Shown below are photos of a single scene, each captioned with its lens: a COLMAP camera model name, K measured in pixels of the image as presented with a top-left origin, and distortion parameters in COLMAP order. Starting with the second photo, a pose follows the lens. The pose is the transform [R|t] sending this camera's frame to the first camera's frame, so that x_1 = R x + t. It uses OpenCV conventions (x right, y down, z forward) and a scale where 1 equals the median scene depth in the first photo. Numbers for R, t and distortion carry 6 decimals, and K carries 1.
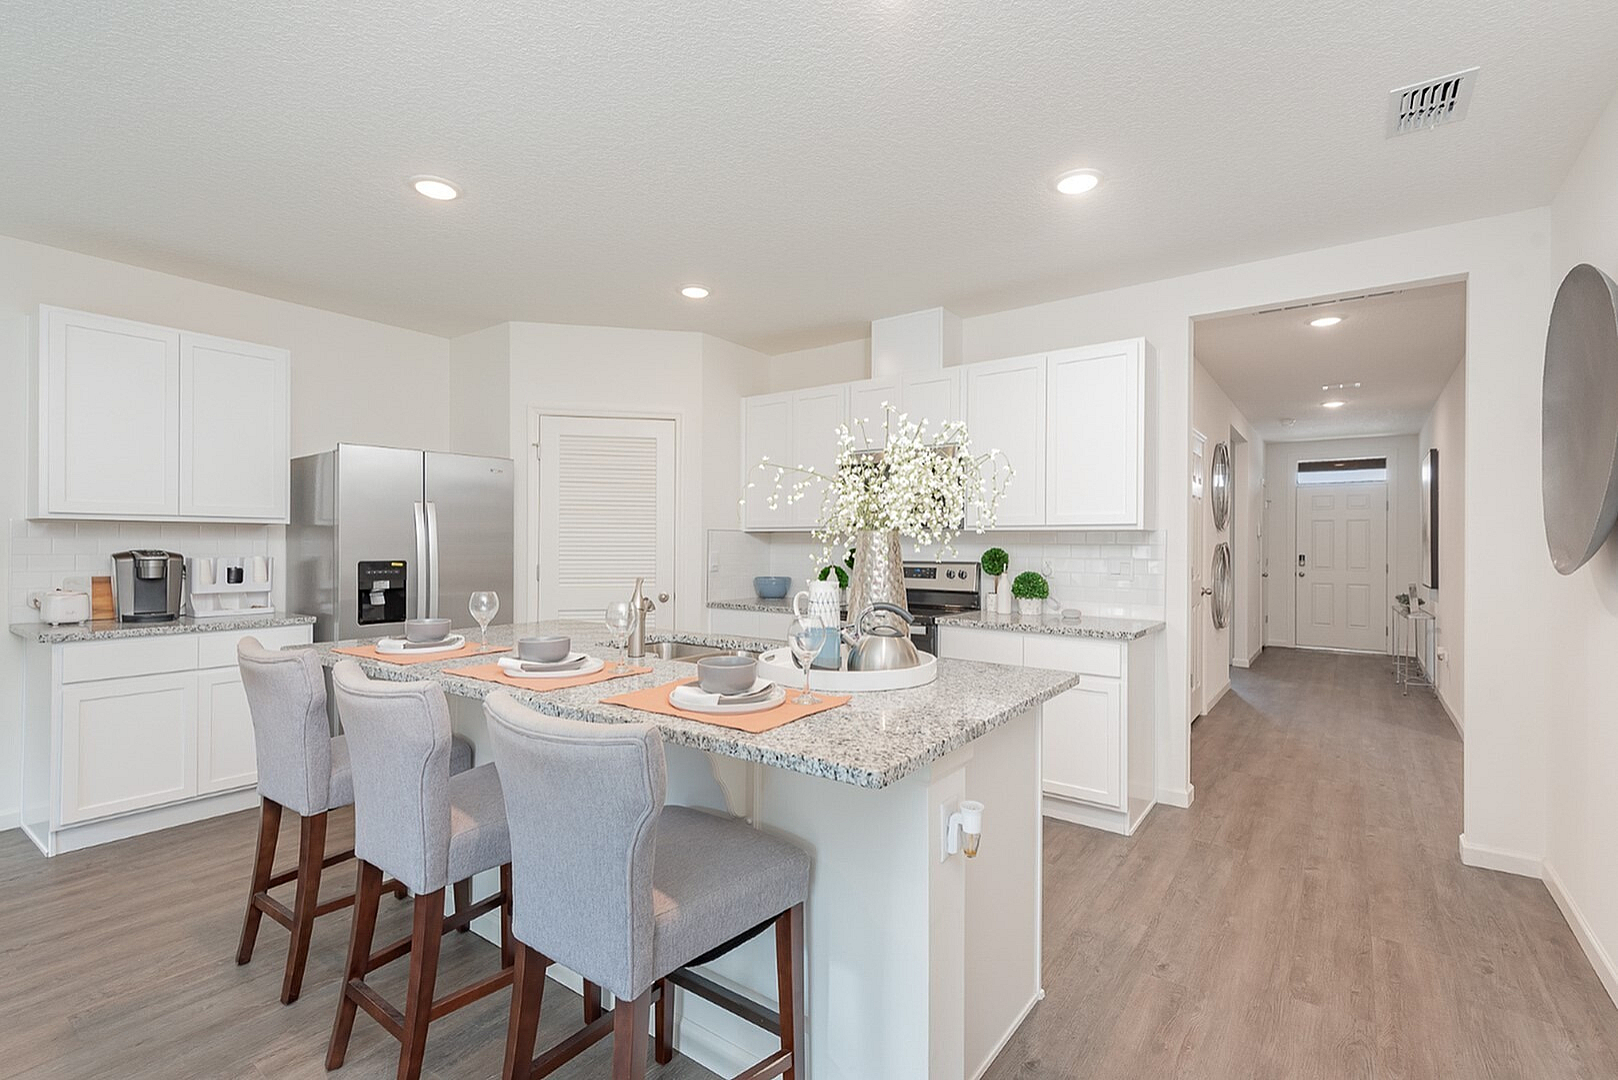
lens RADIAL K [[744.2, 0, 820.6], [0, 744.2, 546.2], [0, 0, 1]] dist [-0.001320, -0.001529]
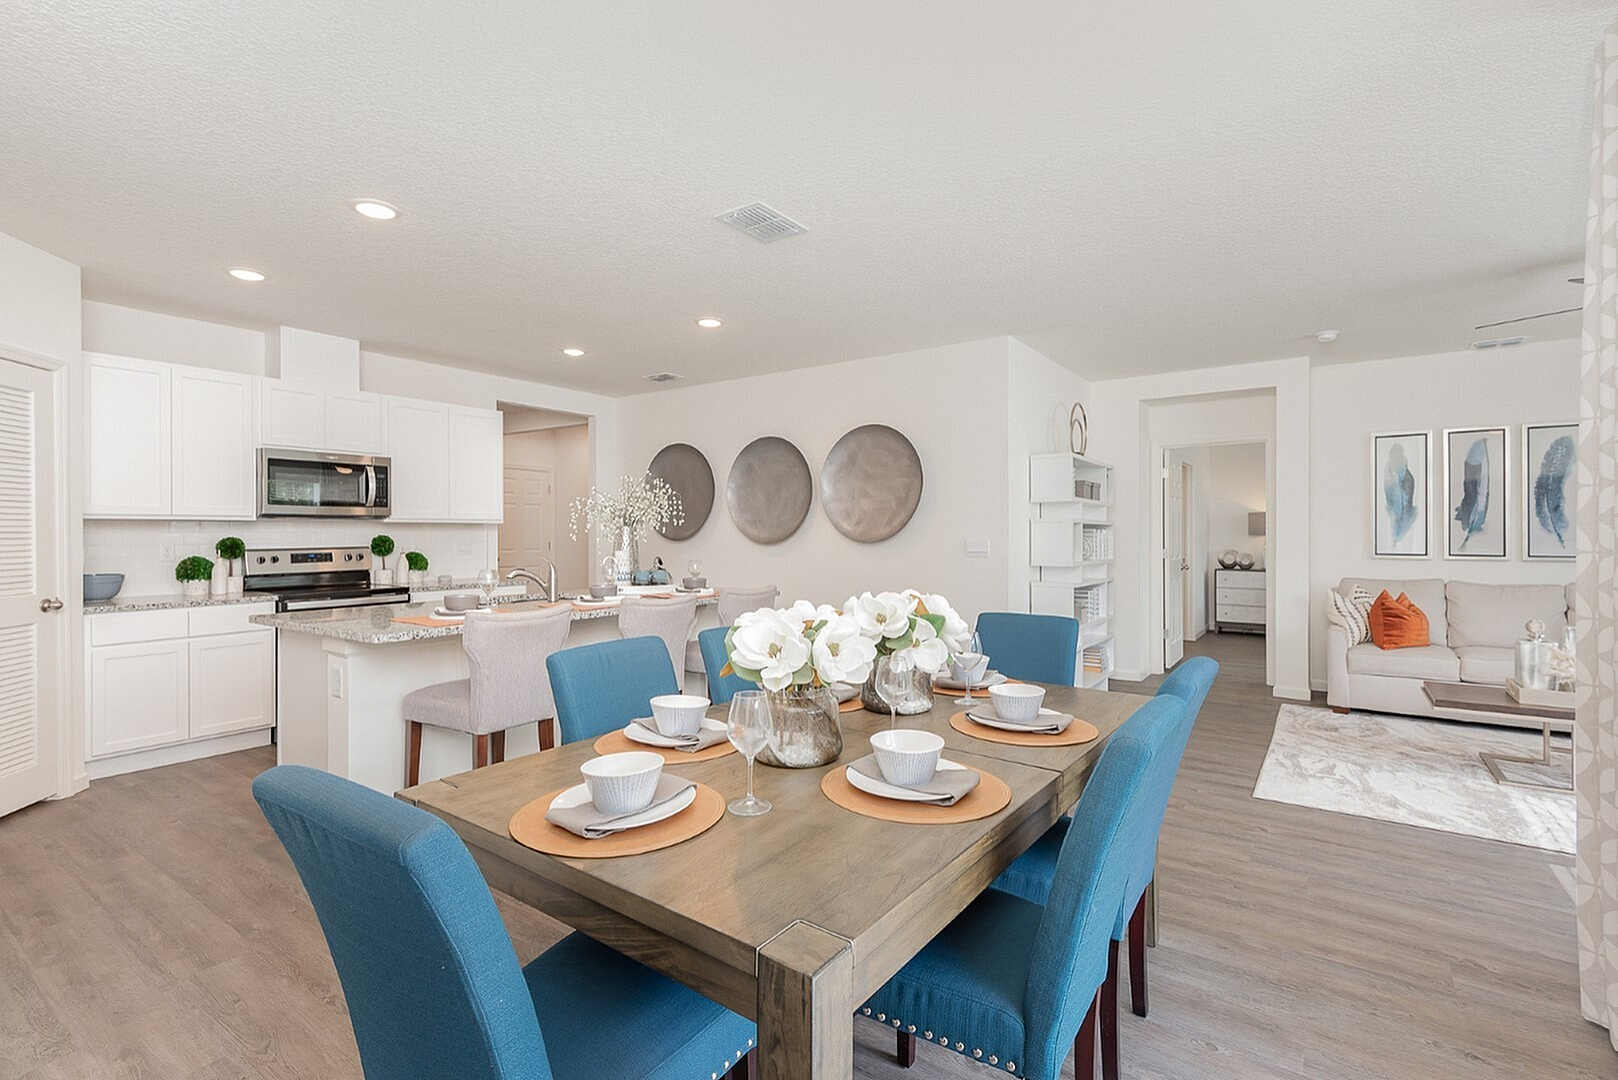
lens RADIAL K [[744.2, 0, 820.6], [0, 744.2, 546.2], [0, 0, 1]] dist [-0.001320, -0.001529]
pose [[0.001782, -0.027543, 0.999619, -1.079346], [0.008830, 0.999582, 0.027527, -0.007183], [-0.999959, 0.008777, 0.002025, 0.229908]]
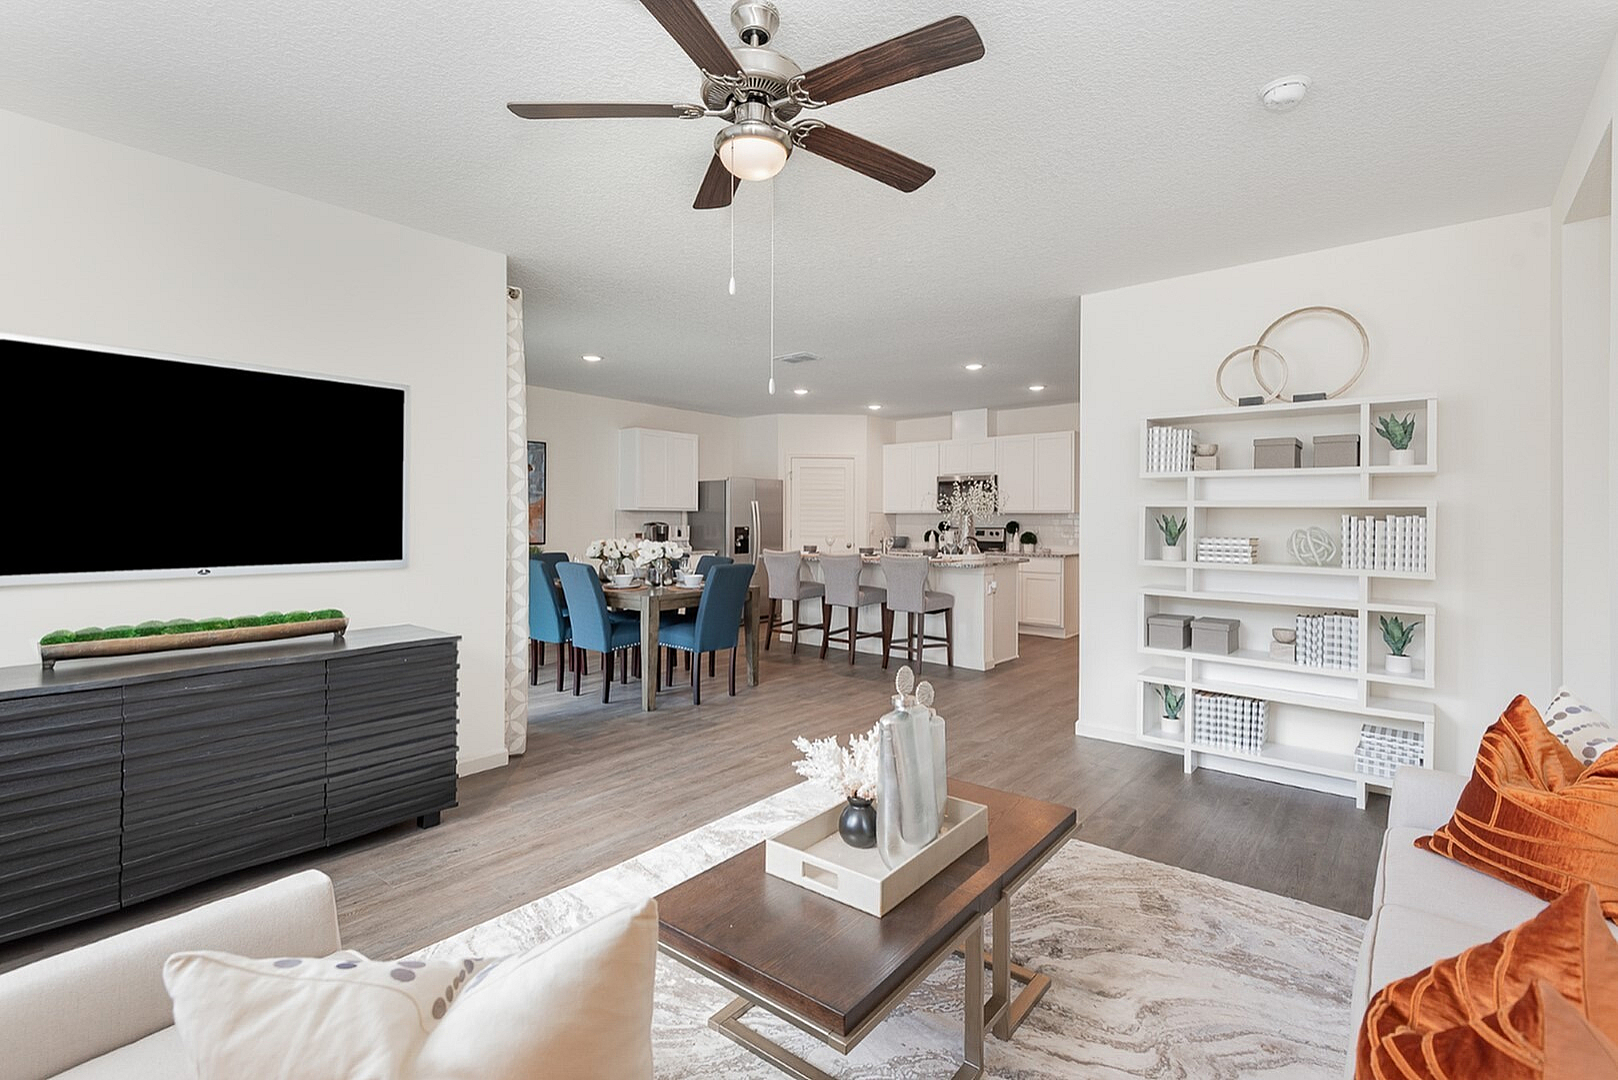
lens RADIAL K [[744.2, 0, 820.6], [0, 744.2, 546.2], [0, 0, 1]] dist [-0.001320, -0.001529]
pose [[0.998191, 0.000253, -0.060127, -0.187500], [0.001630, 0.999510, 0.031256, 0.007458], [0.060106, -0.031298, 0.997701, -1.167825]]
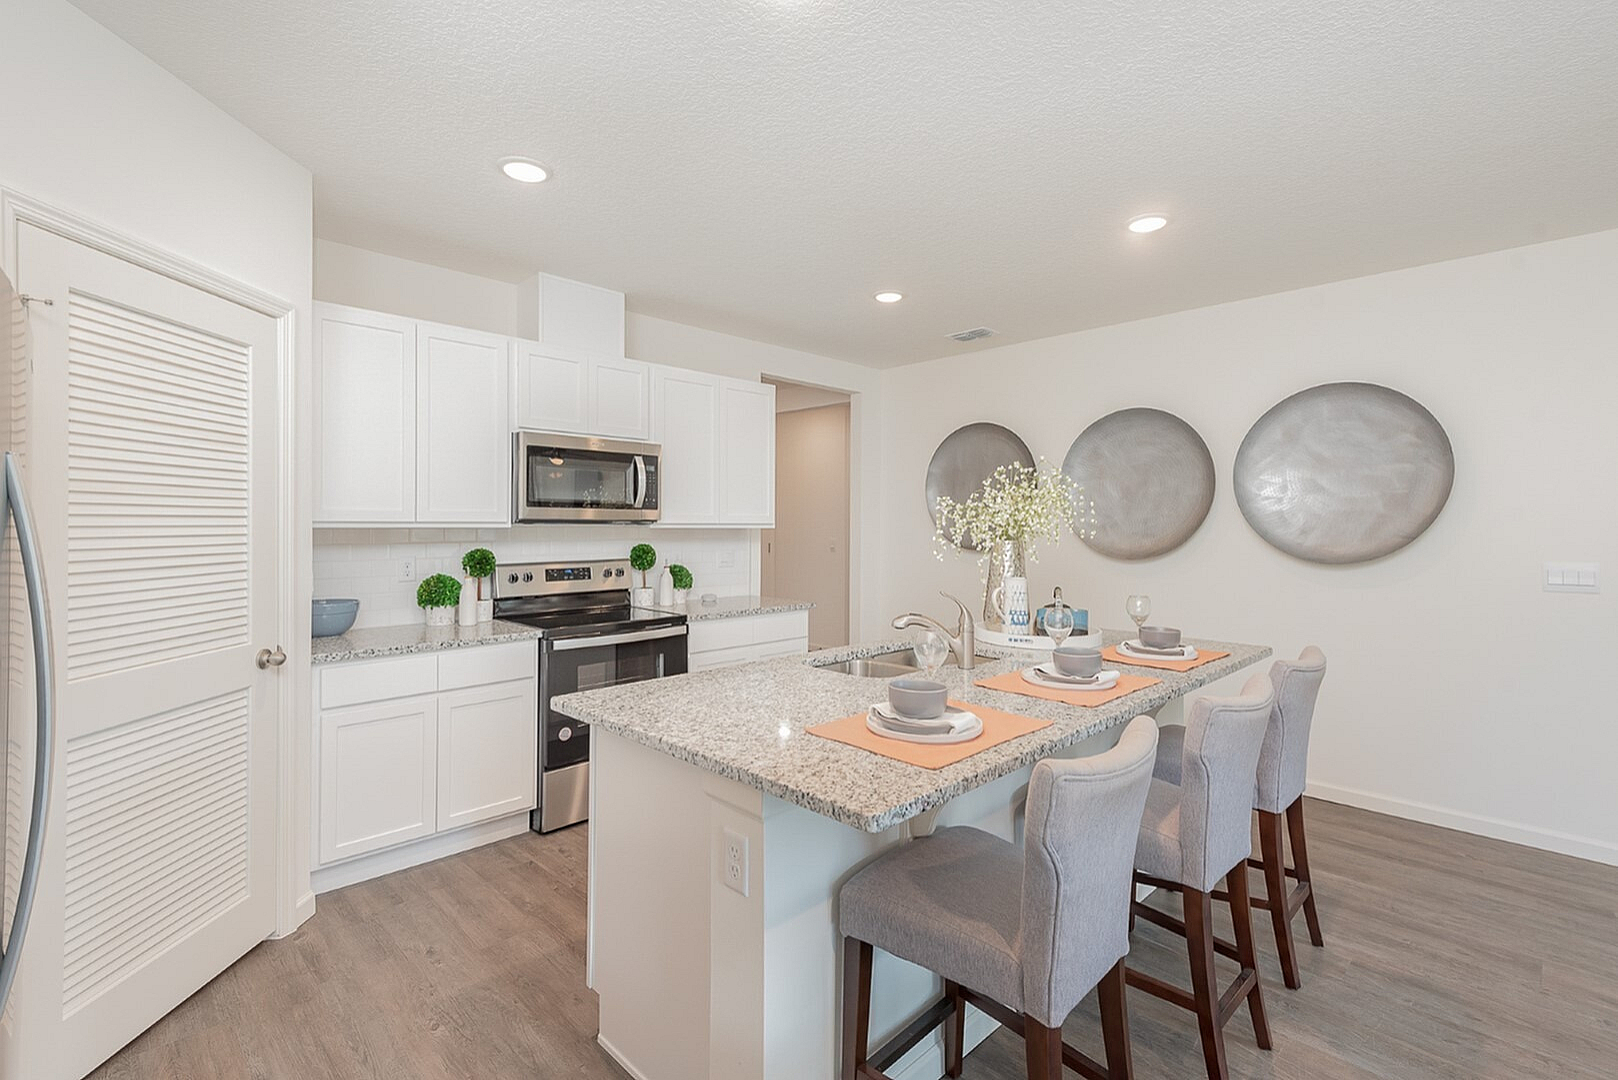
lens RADIAL K [[736.7, 0, 809.0], [0, 736.7, 540.0], [0, 0, 1]] dist [0.017046, -0.000442]
pose [[0.192388, -0.031952, 0.980799, -0.722163], [0.004864, 0.999489, 0.031607, -0.033818], [-0.981307, -0.001310, 0.192445, 0.586494]]
